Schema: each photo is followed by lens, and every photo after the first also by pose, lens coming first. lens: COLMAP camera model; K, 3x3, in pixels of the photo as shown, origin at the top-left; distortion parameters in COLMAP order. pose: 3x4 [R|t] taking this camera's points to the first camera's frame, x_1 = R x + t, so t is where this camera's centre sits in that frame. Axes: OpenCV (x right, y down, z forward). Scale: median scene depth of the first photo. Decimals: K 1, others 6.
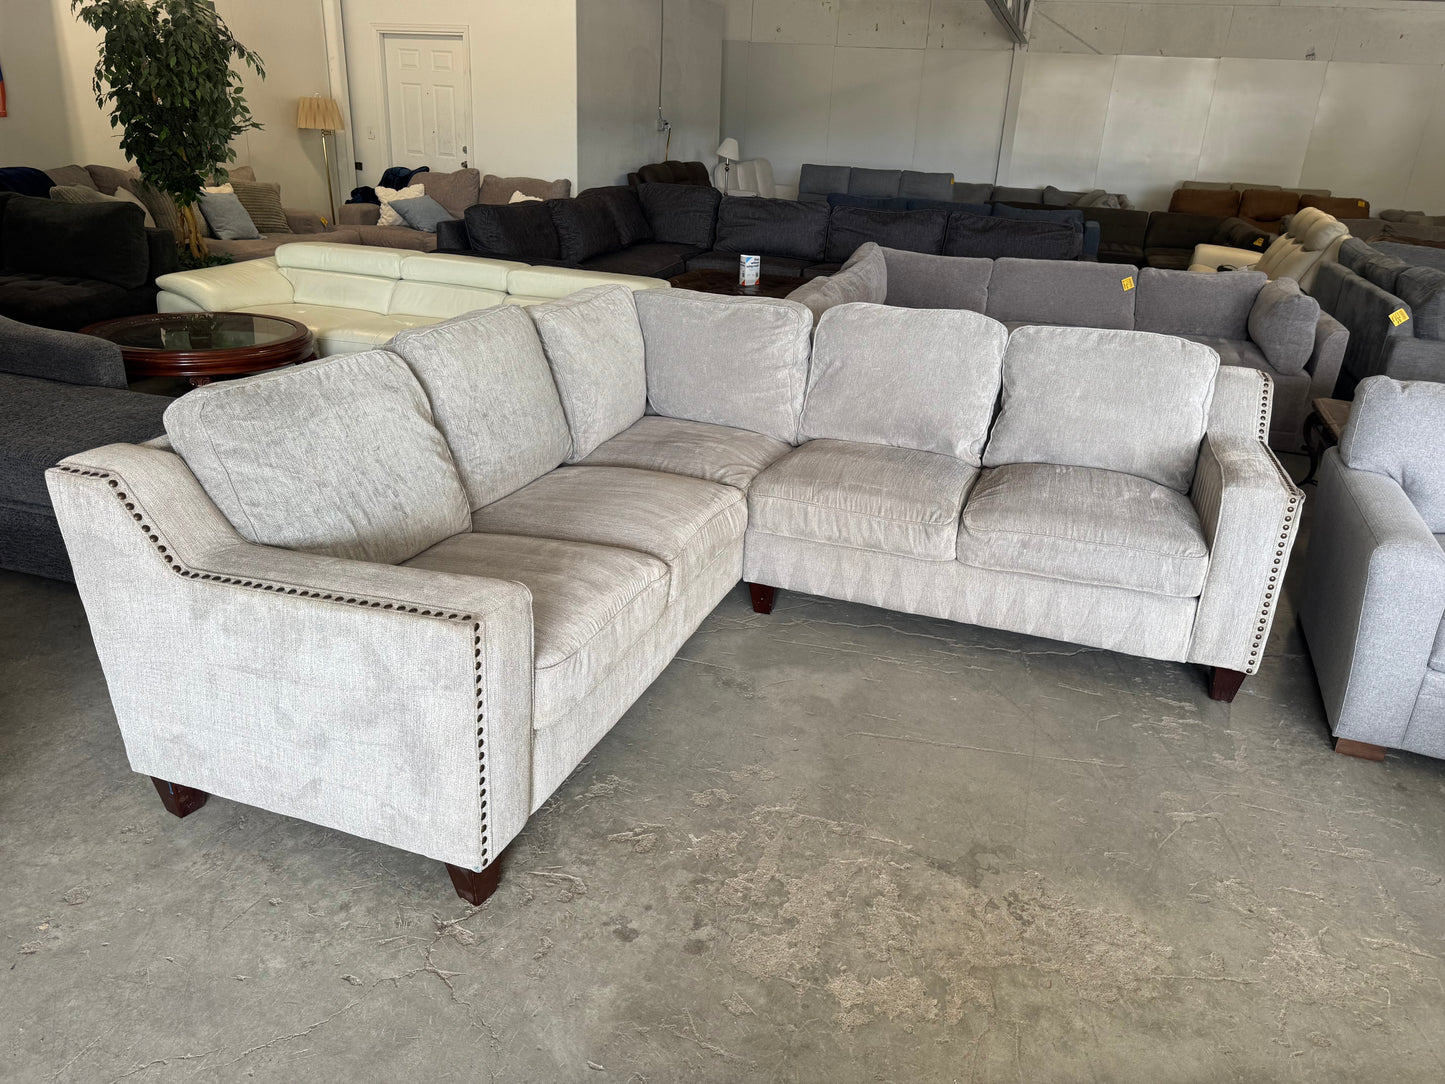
lens RADIAL K [[1011.9, 0, 739.2], [0, 1011.9, 544.5], [0, 0, 1]] dist [0.035299, -0.042013]
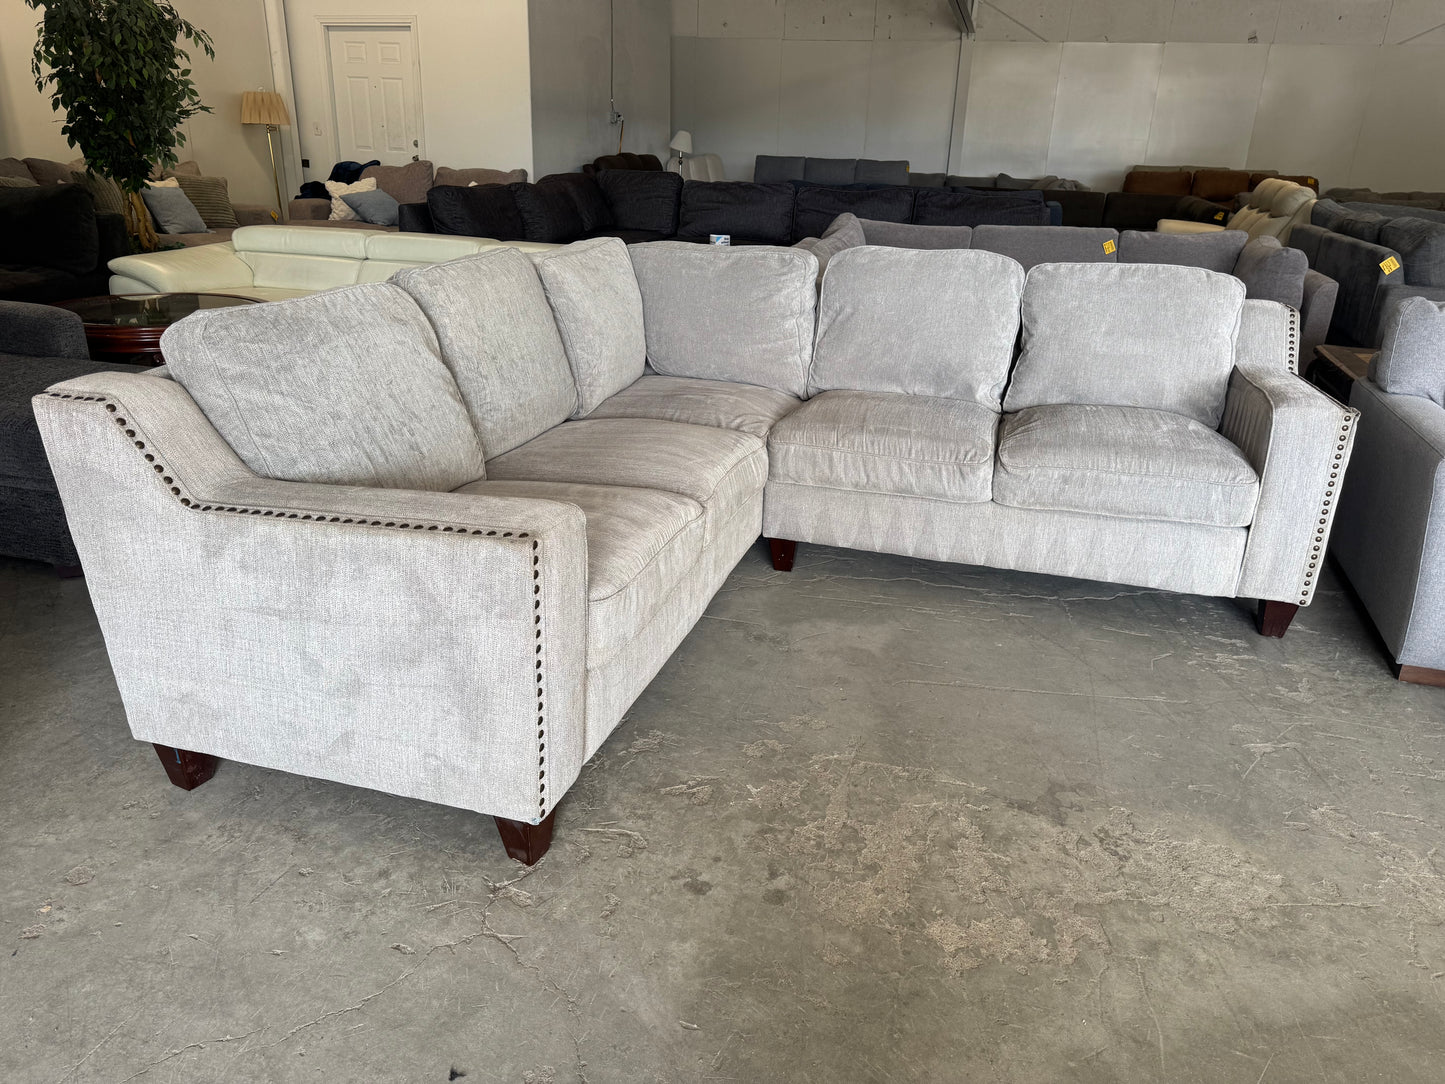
lens RADIAL K [[1014.1, 0, 727.1], [0, 1014.1, 542.7], [0, 0, 1]] dist [0.028858, -0.033738]
pose [[0.998654, -0.035934, 0.037395, -0.079008], [0.036376, 0.999275, -0.011210, 0.062101], [-0.036965, 0.012555, 0.999238, 0.061133]]
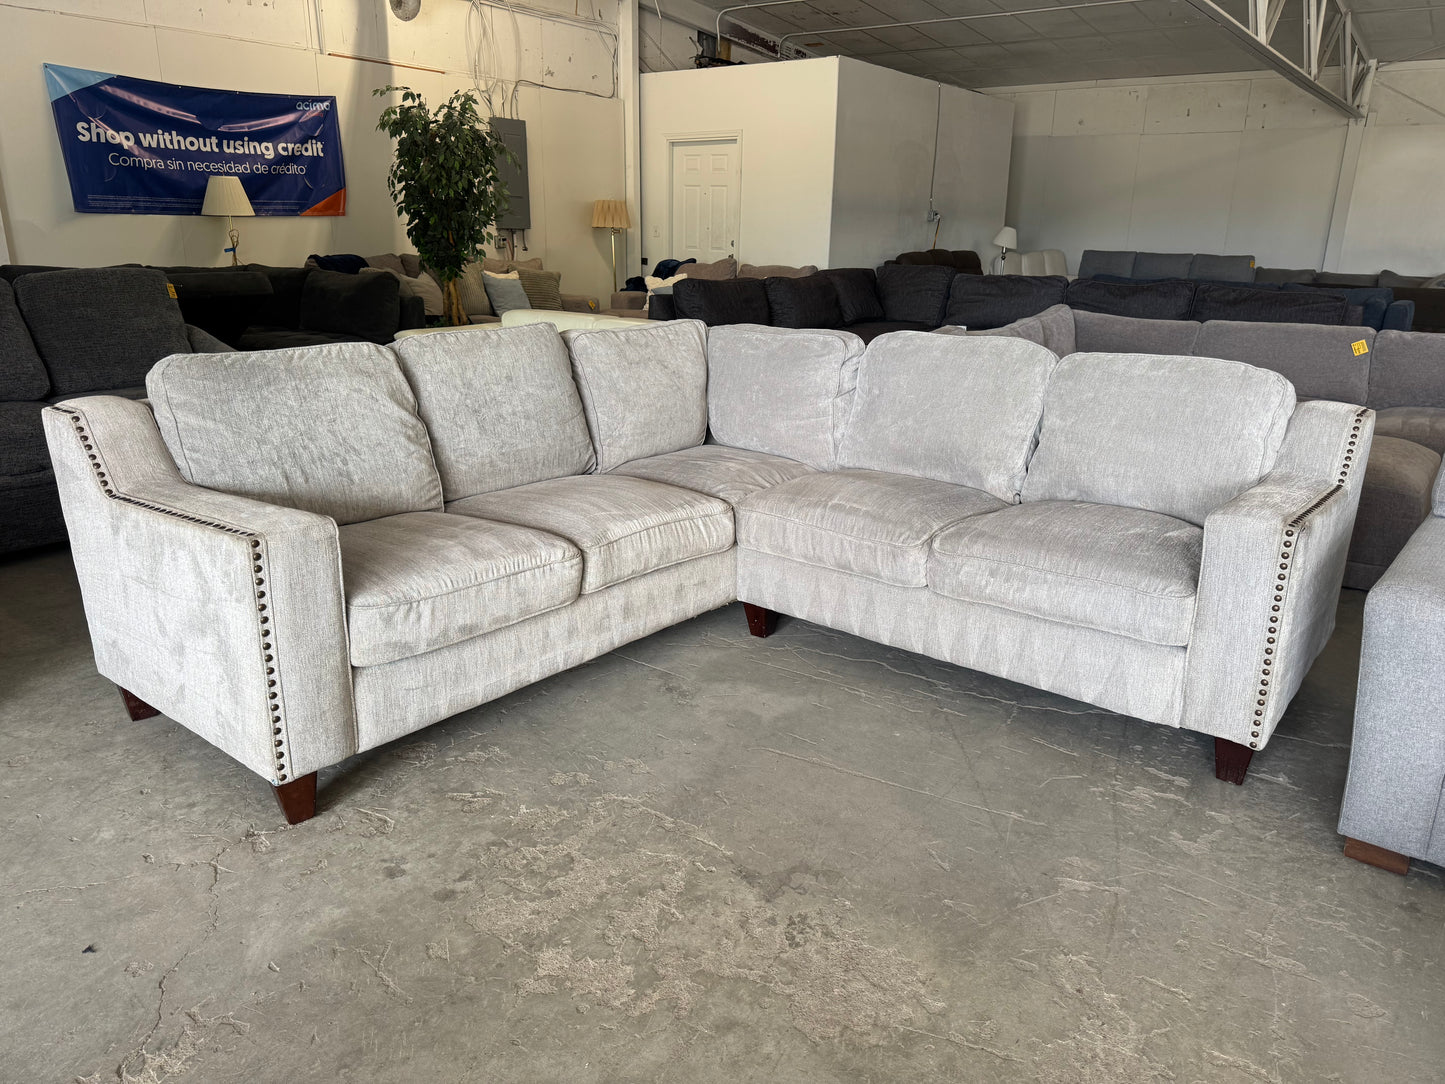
lens RADIAL K [[1013.7, 0, 733.1], [0, 1013.7, 547.1], [0, 0, 1]] dist [0.030512, -0.036245]
pose [[0.943163, 0.069240, -0.325038, 0.380254], [-0.101319, 0.991402, -0.082806, 0.080565], [0.316509, 0.111032, 0.942069, 0.079252]]
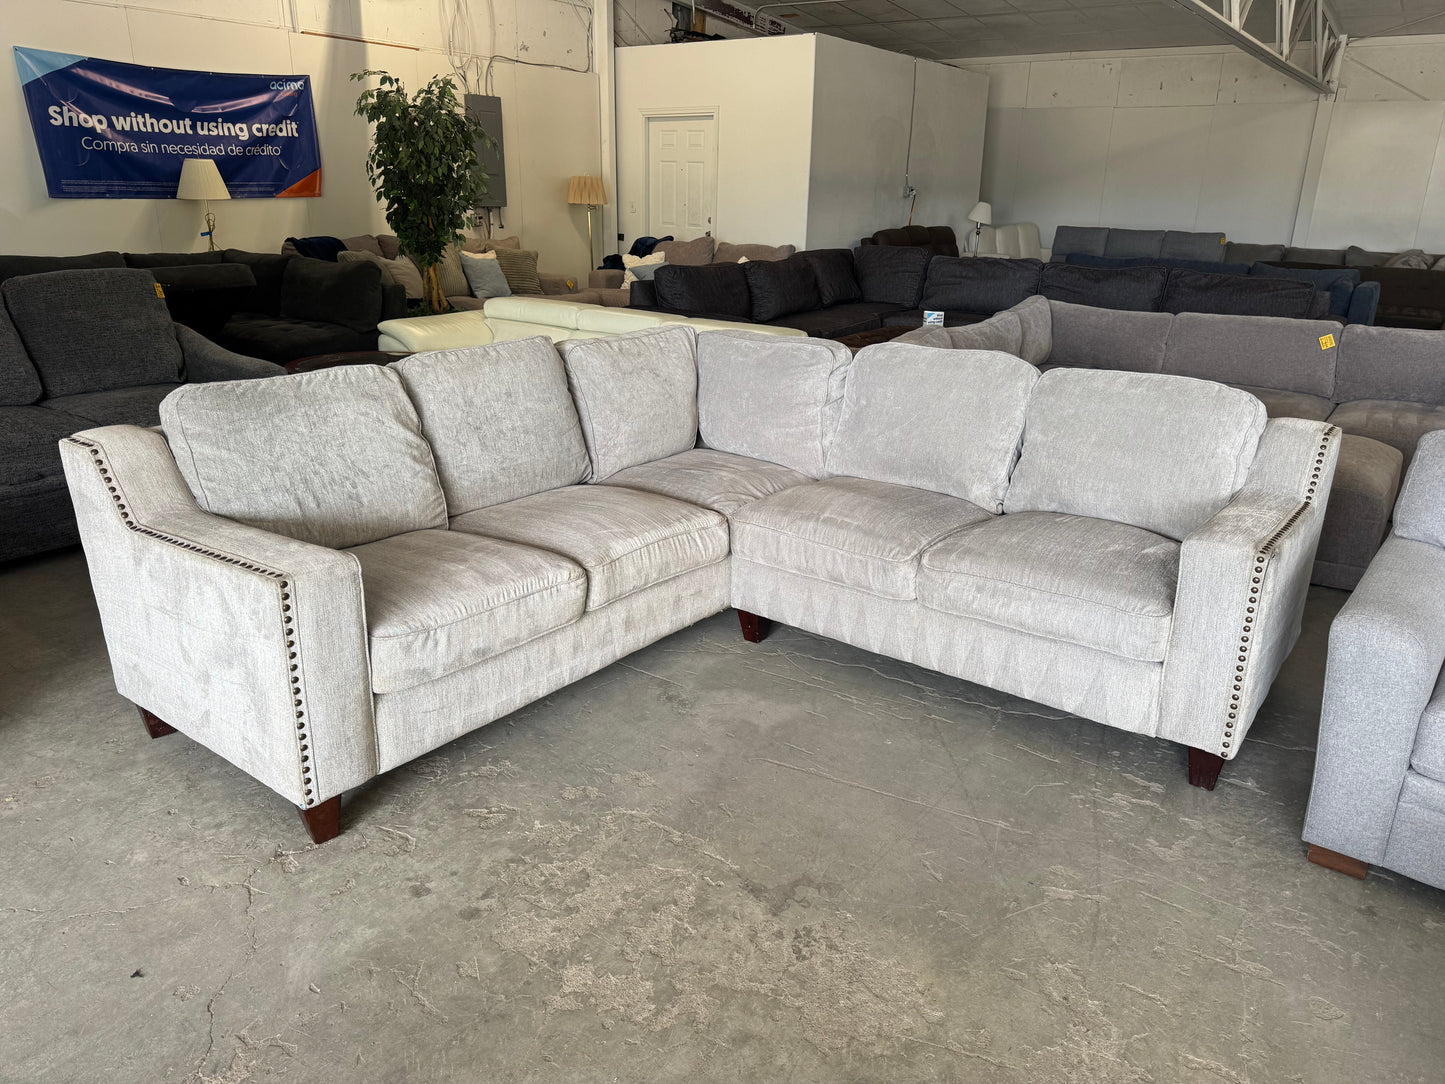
lens RADIAL K [[1012.8, 0, 728.5], [0, 1012.8, 542.9], [0, 0, 1]] dist [0.032218, -0.037537]
pose [[0.950731, 0.073863, -0.301089, 0.364221], [-0.094065, 0.994147, -0.053143, 0.031607], [0.295401, 0.078846, 0.952114, 0.029427]]
